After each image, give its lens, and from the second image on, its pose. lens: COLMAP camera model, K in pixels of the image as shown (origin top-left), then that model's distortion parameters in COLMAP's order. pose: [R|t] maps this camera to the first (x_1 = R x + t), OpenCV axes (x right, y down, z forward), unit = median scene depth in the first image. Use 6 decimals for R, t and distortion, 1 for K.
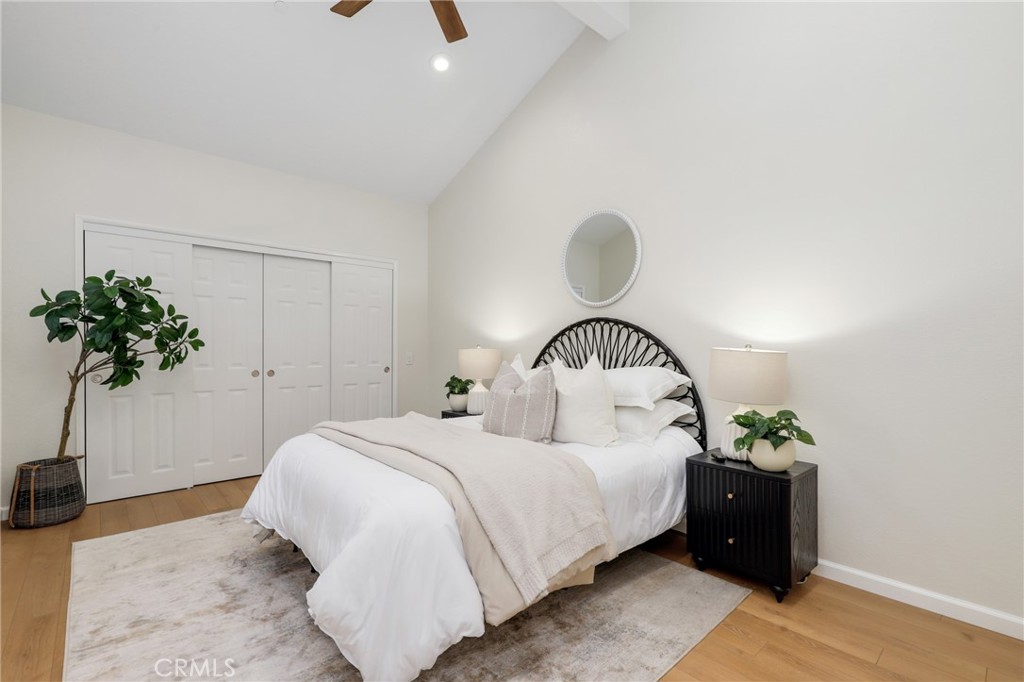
lens RADIAL K [[469.9, 0, 509.4], [0, 469.9, 344.9], [0, 0, 1]] dist [-0.002839, -0.000365]
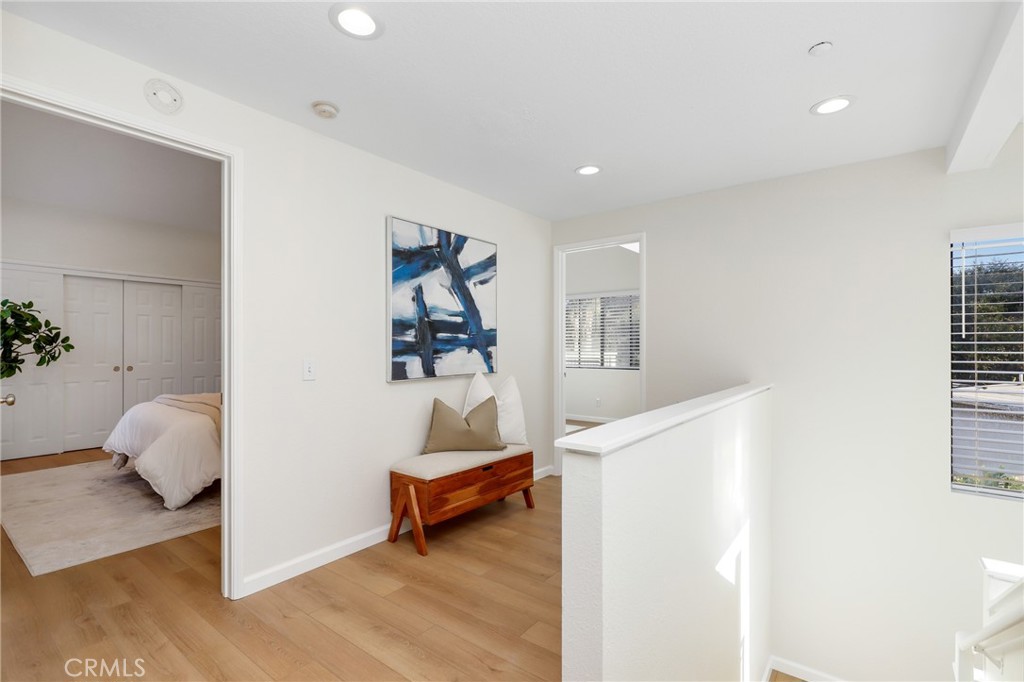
lens RADIAL K [[469.9, 0, 515.8], [0, 469.9, 339.3], [0, 0, 1]] dist [-0.002839, -0.000365]
pose [[0.981104, -0.005554, 0.193400, 0.402109], [0.007869, 0.999906, -0.011204, 0.000638], [-0.193320, 0.012514, 0.981056, -0.674468]]
